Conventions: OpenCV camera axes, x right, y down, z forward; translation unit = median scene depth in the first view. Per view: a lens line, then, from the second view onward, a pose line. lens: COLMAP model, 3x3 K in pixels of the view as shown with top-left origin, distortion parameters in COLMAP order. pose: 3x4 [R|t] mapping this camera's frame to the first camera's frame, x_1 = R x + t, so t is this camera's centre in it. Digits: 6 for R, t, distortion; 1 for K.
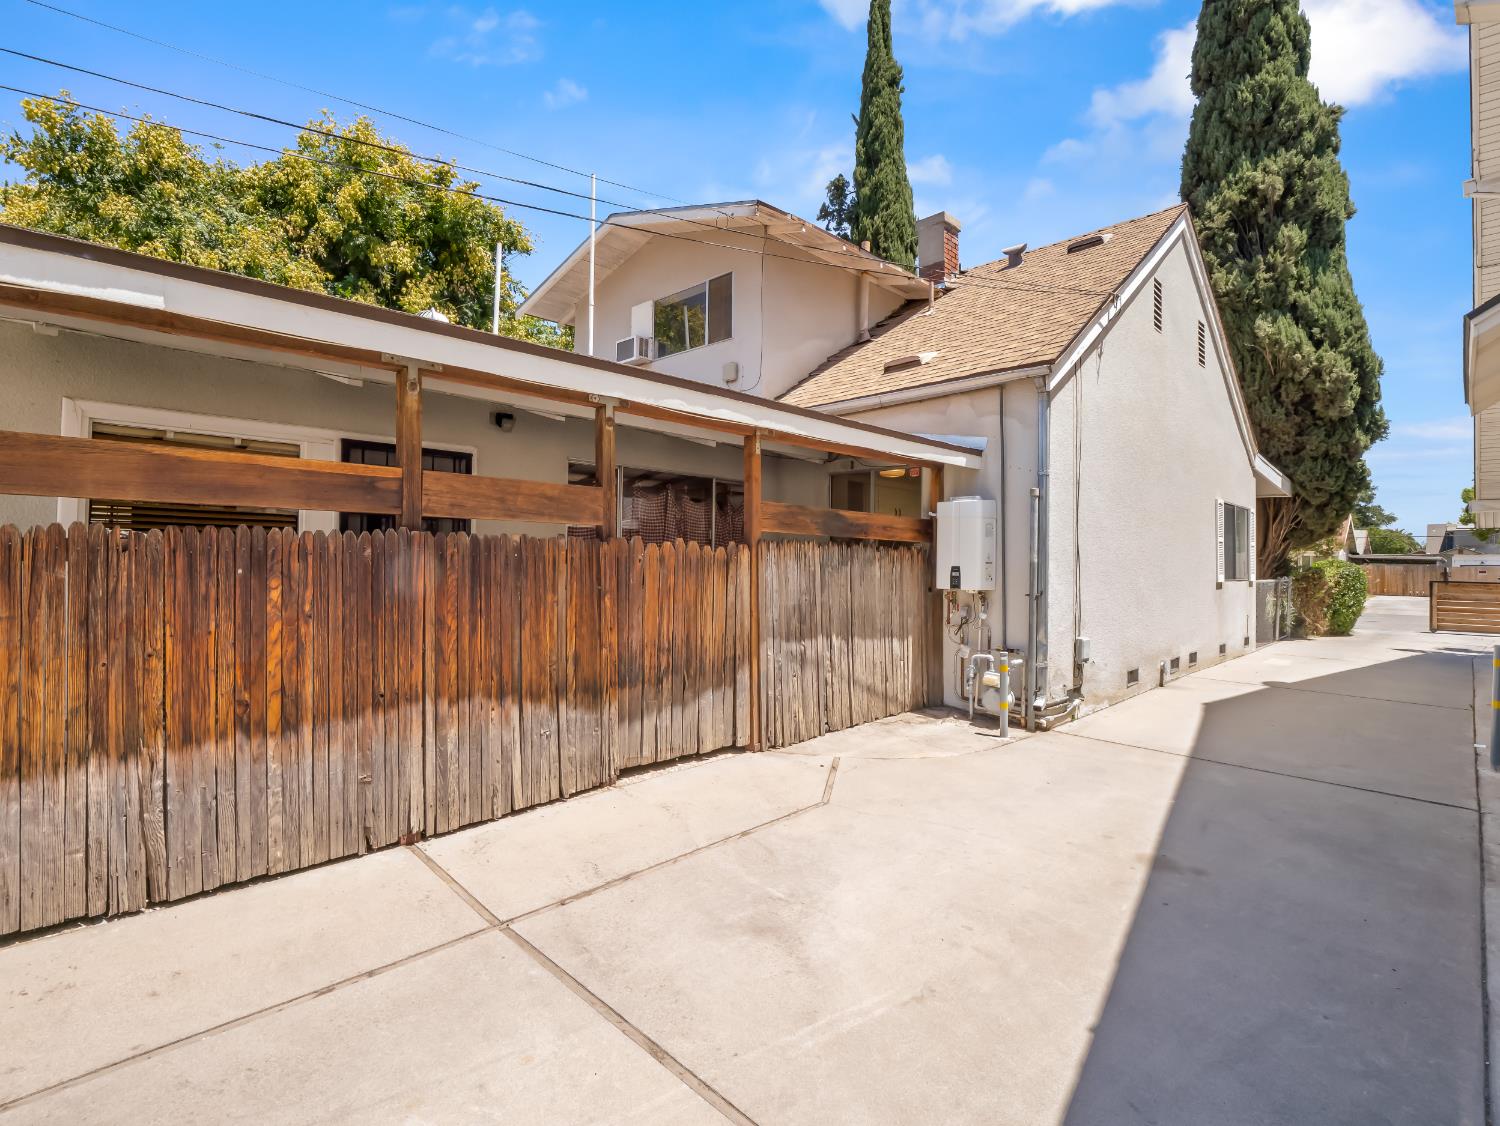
lens RADIAL K [[729.4, 0, 739.8], [0, 729.4, 560.8], [0, 0, 1]] dist [-0.016445, 0.002644]
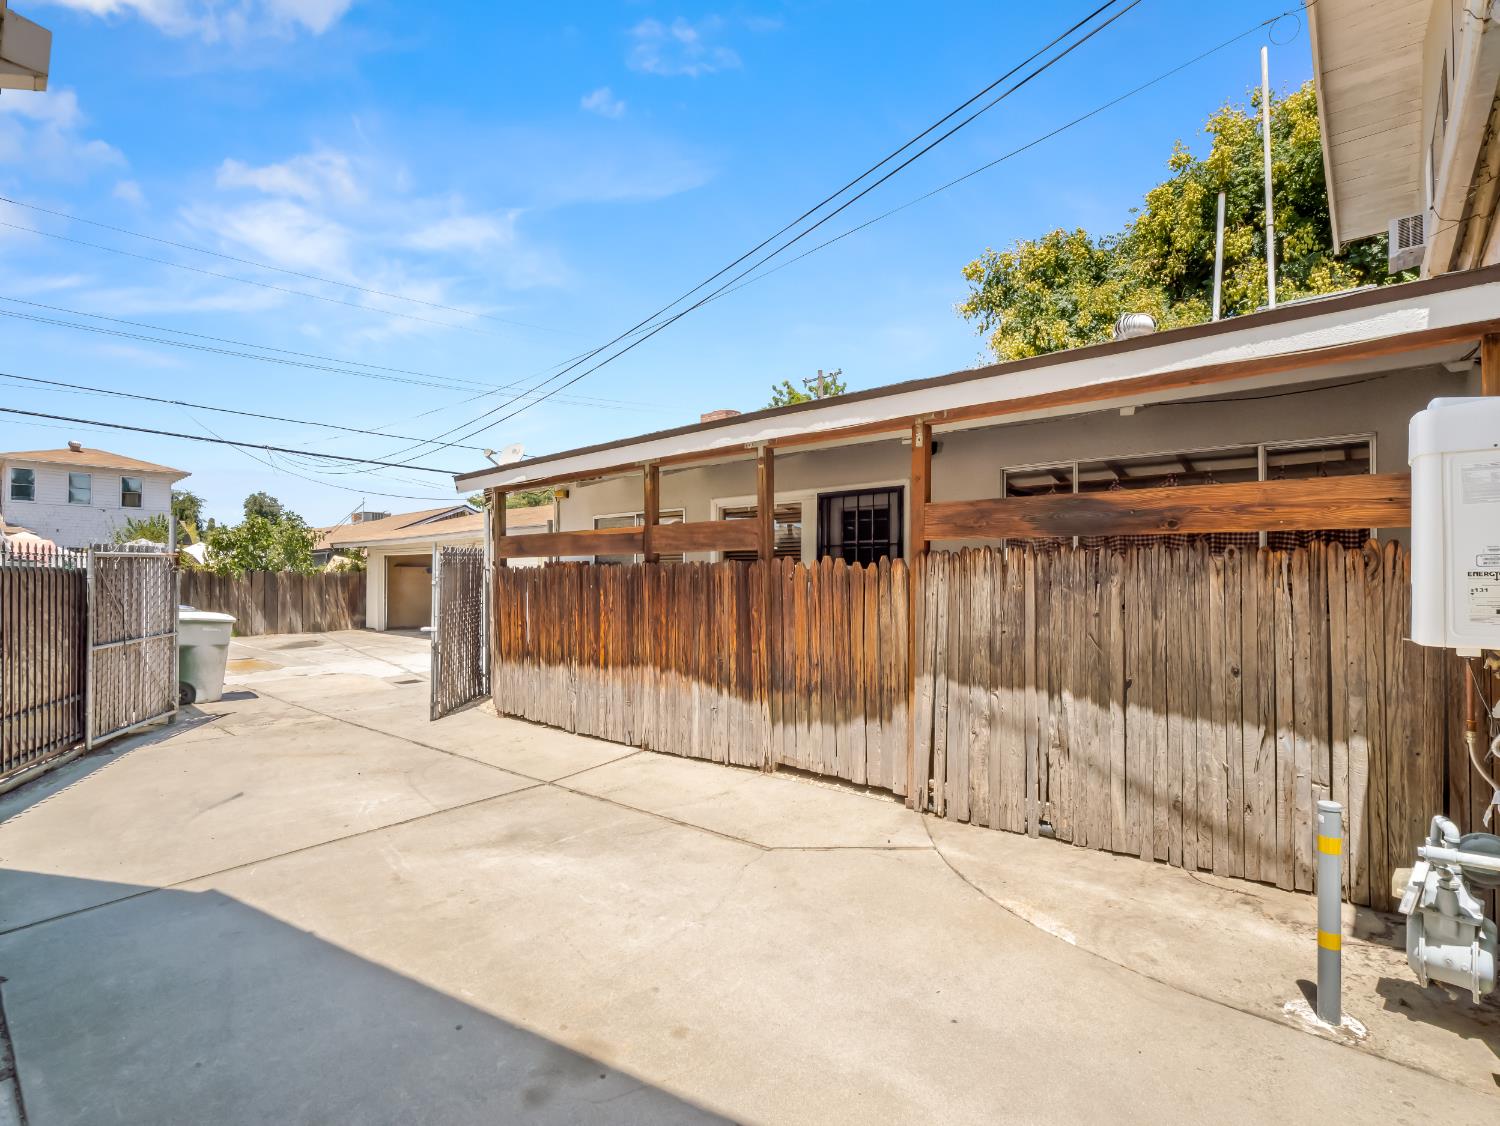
lens RADIAL K [[729.4, 0, 752.3], [0, 729.4, 575.2], [0, 0, 1]] dist [-0.016445, 0.002644]
pose [[0.073129, -0.008019, -0.997290, 1.099879], [0.010631, 0.999917, -0.007261, 0.002143], [0.997266, -0.010071, 0.073208, 1.000388]]
